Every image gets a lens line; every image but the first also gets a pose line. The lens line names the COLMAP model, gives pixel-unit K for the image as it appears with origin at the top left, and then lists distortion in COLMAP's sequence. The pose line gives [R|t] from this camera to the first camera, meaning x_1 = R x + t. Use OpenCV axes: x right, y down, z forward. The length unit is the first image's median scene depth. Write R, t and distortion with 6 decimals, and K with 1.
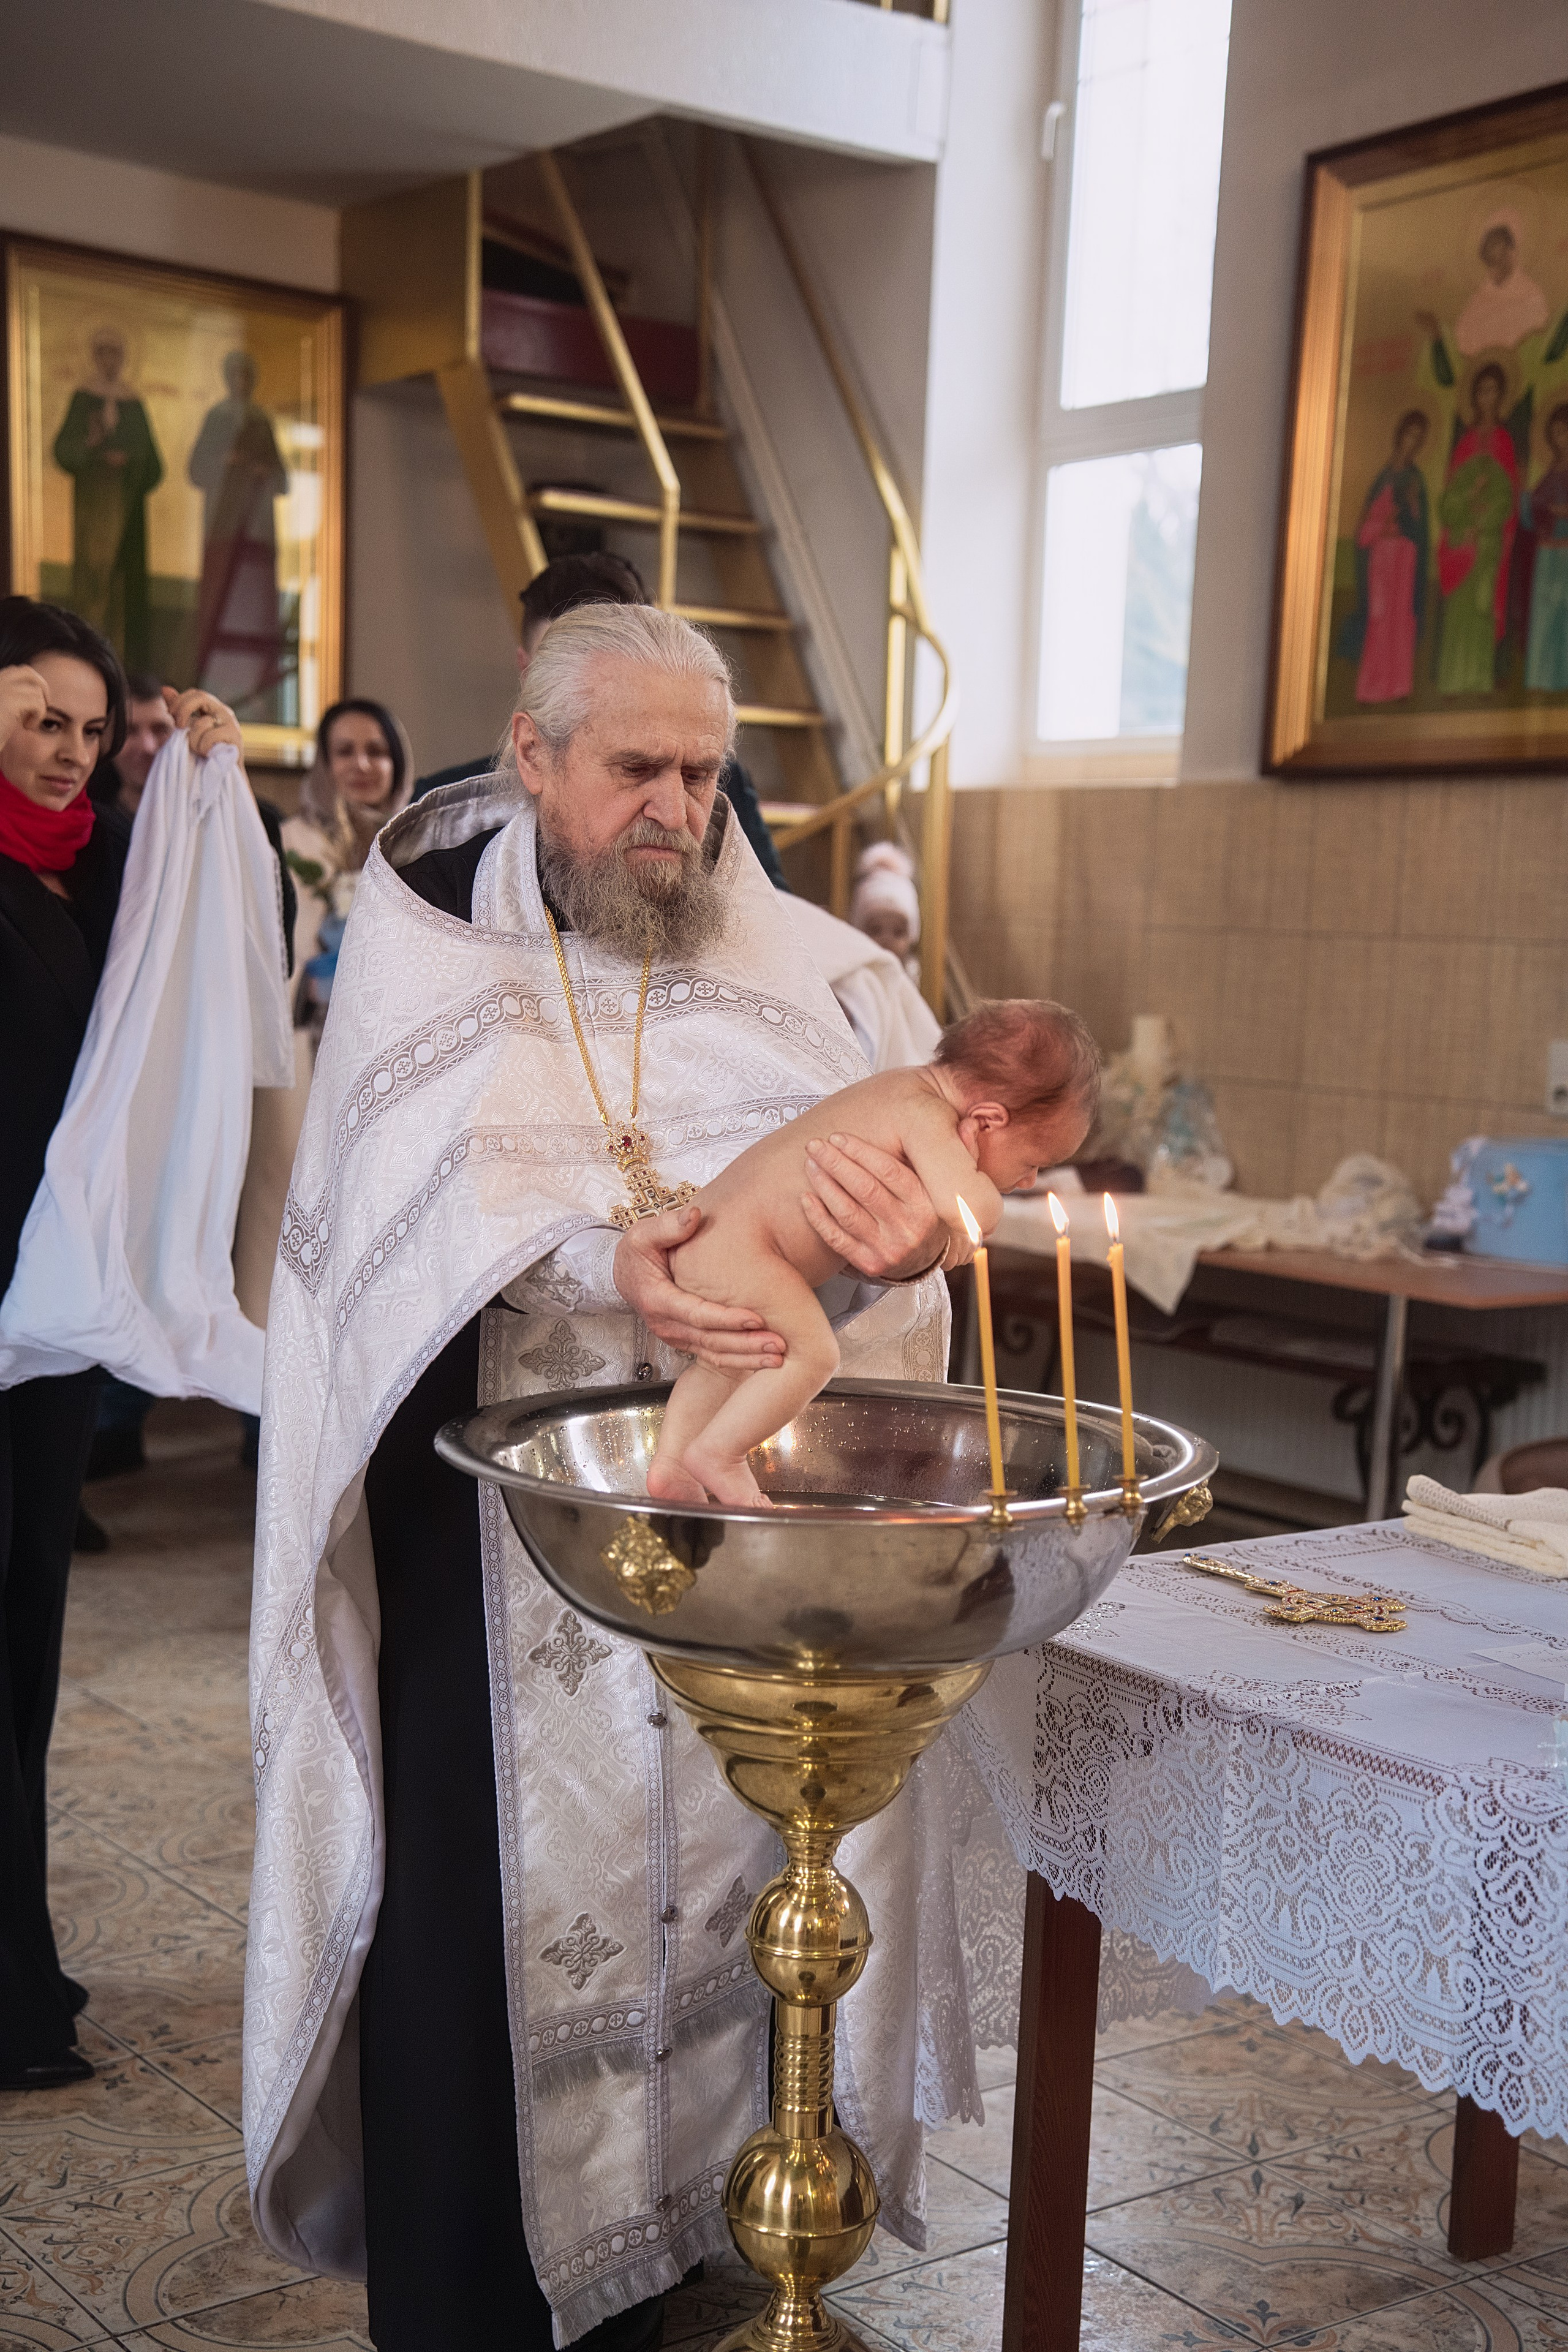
lens RADIAL K [[3015.9, 0, 785.3], [0, 3015.9, 1358.8], [0, 0, 1]] dist [0.187296, 0.021579]
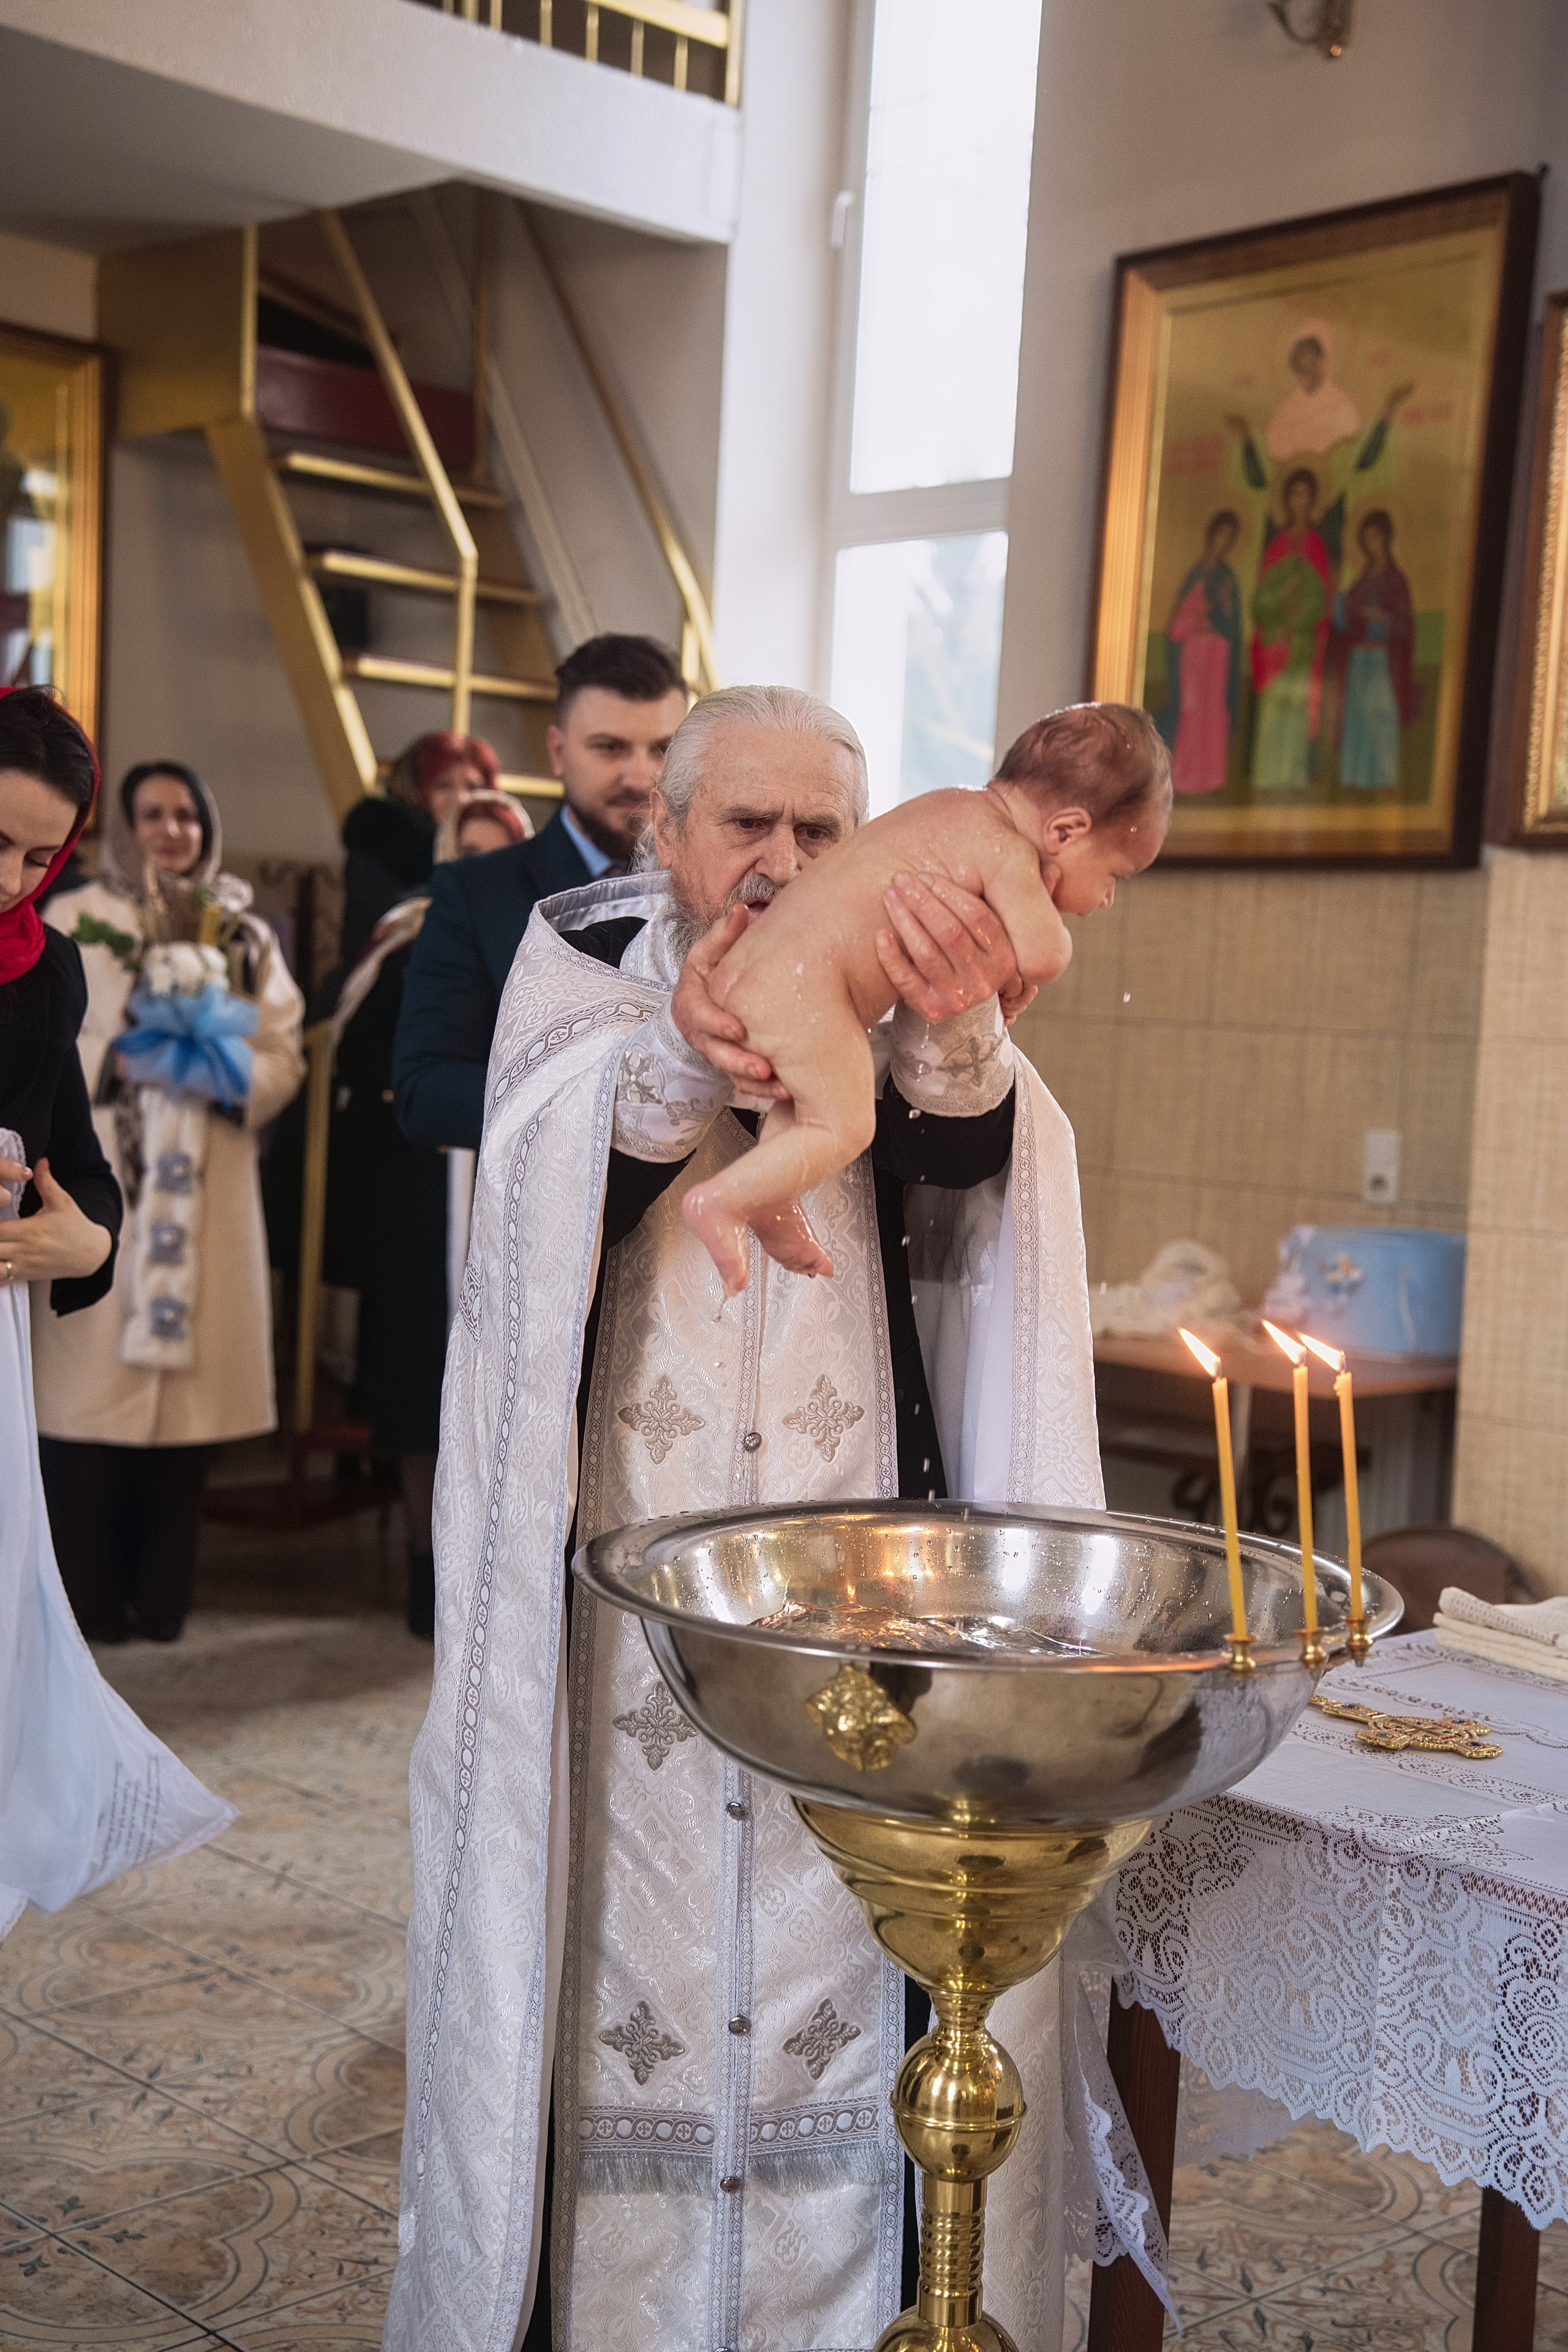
lens RADIAL K [[3017.3, 0, 758.6], [0, 3017.3, 1331.9], [0, 0, 1]] dist [0.183577, 0.020590]
pose [[0.991464, -0.000046, 0.130377, -0.107942], [0.003742, 0.999598, -0.028103, -0.013298], [-0.130324, 0.028351, 0.991066, 0.041365]]
